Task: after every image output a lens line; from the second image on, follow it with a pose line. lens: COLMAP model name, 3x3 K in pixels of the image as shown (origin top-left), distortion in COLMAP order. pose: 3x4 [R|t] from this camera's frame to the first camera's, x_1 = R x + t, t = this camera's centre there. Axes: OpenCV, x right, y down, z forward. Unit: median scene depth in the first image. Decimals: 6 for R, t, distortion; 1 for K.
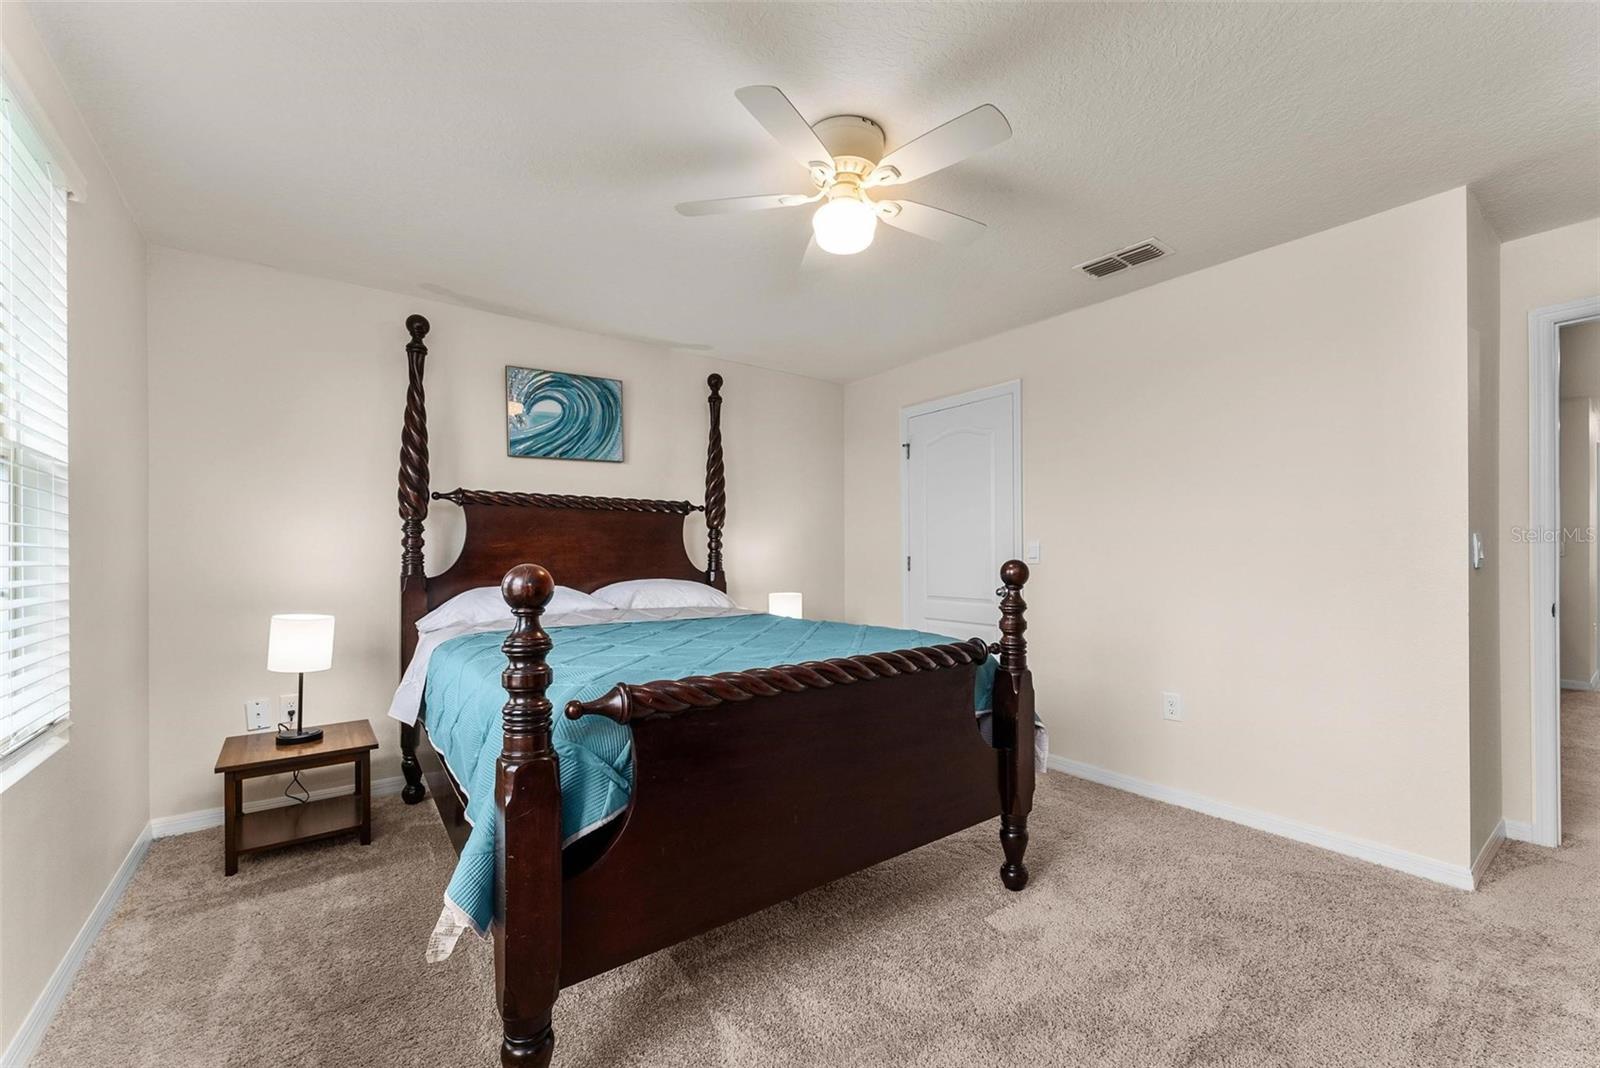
lens RADIAL K [[637.0, 0, 827.3], [0, 637.0, 557.4], [0, 0, 1]] dist [-0.001674, 0.000407]
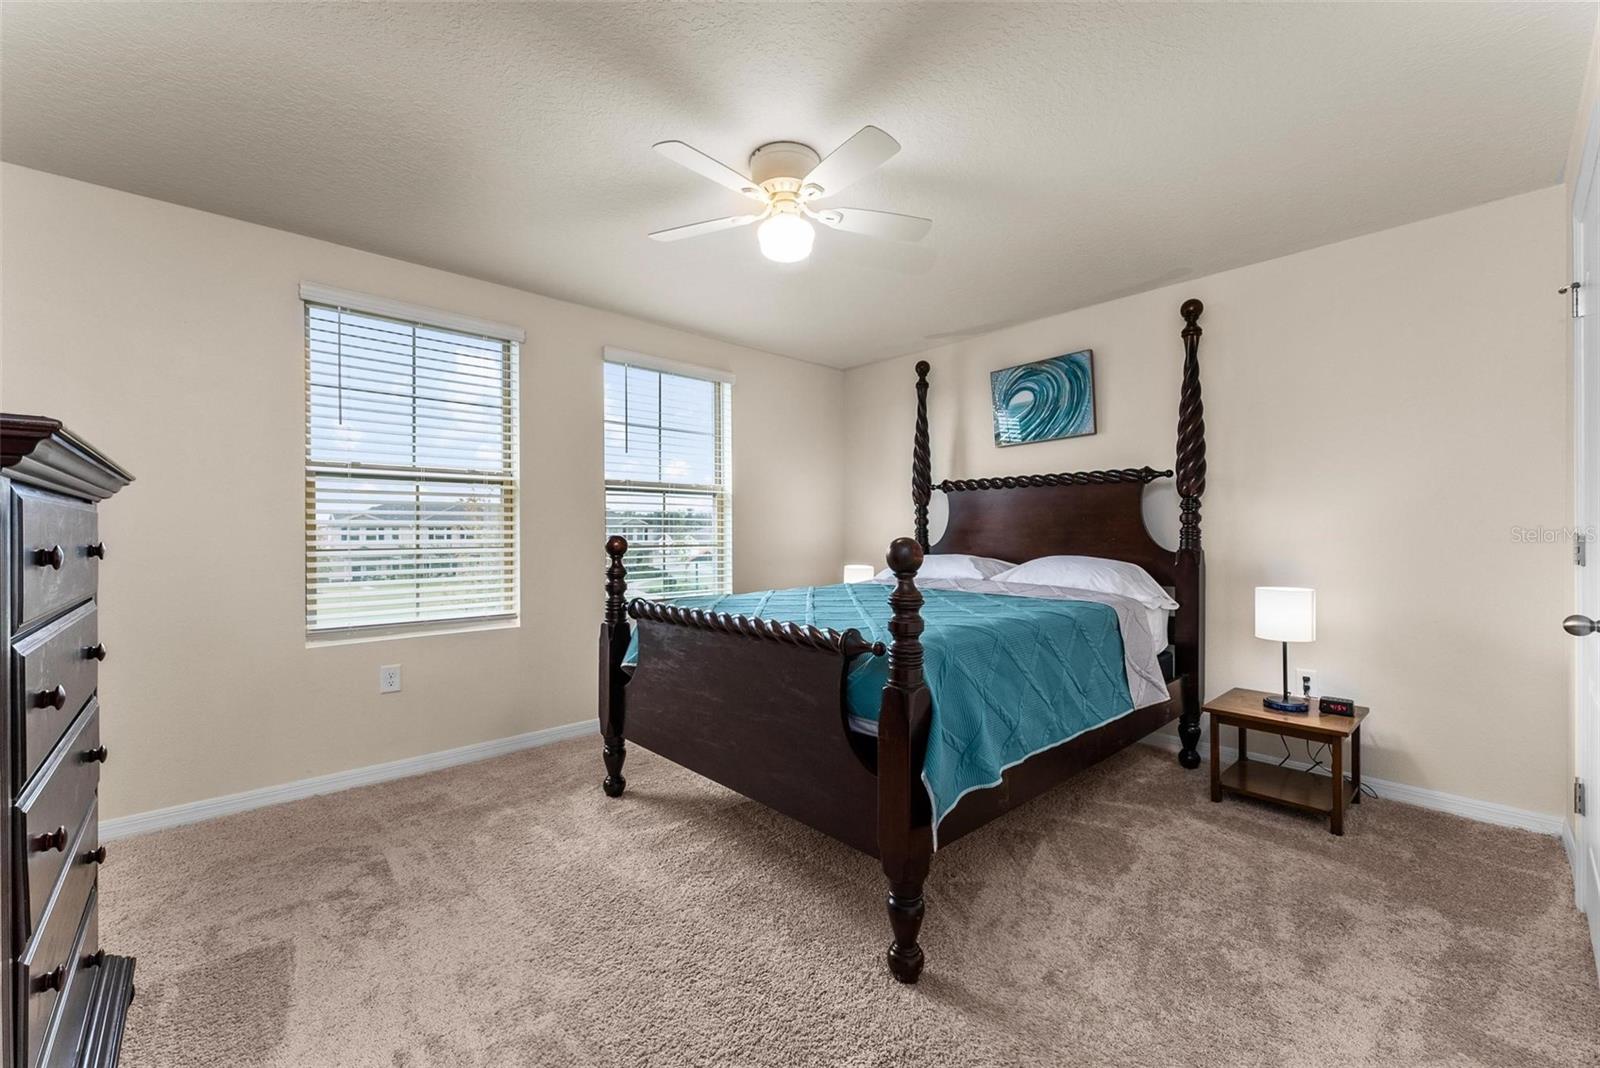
lens RADIAL K [[637.0, 0, 800.1], [0, 637.0, 536.8], [0, 0, 1]] dist [-0.001674, 0.000407]
pose [[0.106717, 0.012855, -0.994206, 0.608007], [-0.005713, 0.999908, 0.012316, -0.003792], [0.994273, 0.004366, 0.106781, 0.477200]]
